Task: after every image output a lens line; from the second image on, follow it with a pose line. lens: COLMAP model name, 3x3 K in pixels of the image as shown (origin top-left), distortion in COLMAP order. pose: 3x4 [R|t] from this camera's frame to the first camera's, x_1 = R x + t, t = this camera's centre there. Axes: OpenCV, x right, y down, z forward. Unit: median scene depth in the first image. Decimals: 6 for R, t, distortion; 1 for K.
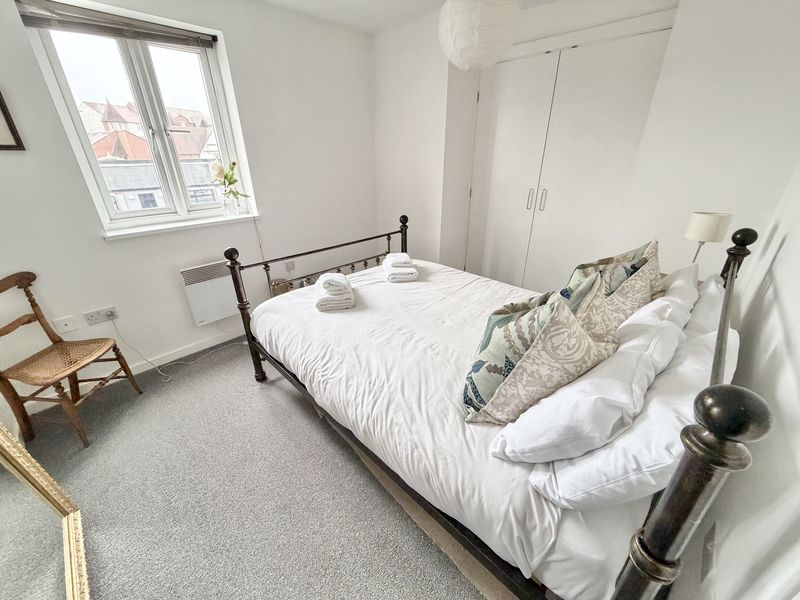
lens RADIAL K [[319.2, 0, 398.3], [0, 319.2, 300.8], [0, 0, 1]] dist [0.001520, 0.000153]
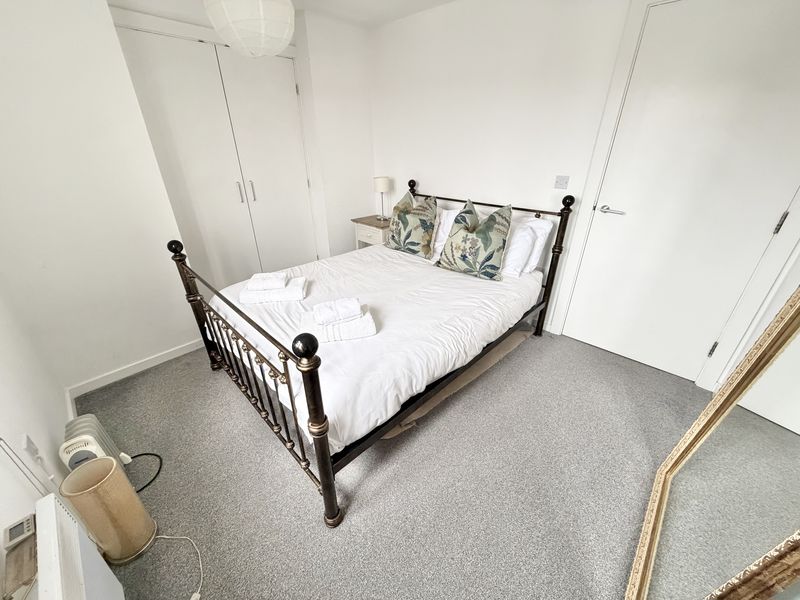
lens RADIAL K [[319.2, 0, 399.3], [0, 319.2, 301.6], [0, 0, 1]] dist [0.001520, 0.000153]
pose [[-0.010423, -0.446426, 0.894760, -0.892034], [0.417949, 0.810953, 0.409480, -0.332921], [-0.908411, 0.378232, 0.178131, 0.679570]]
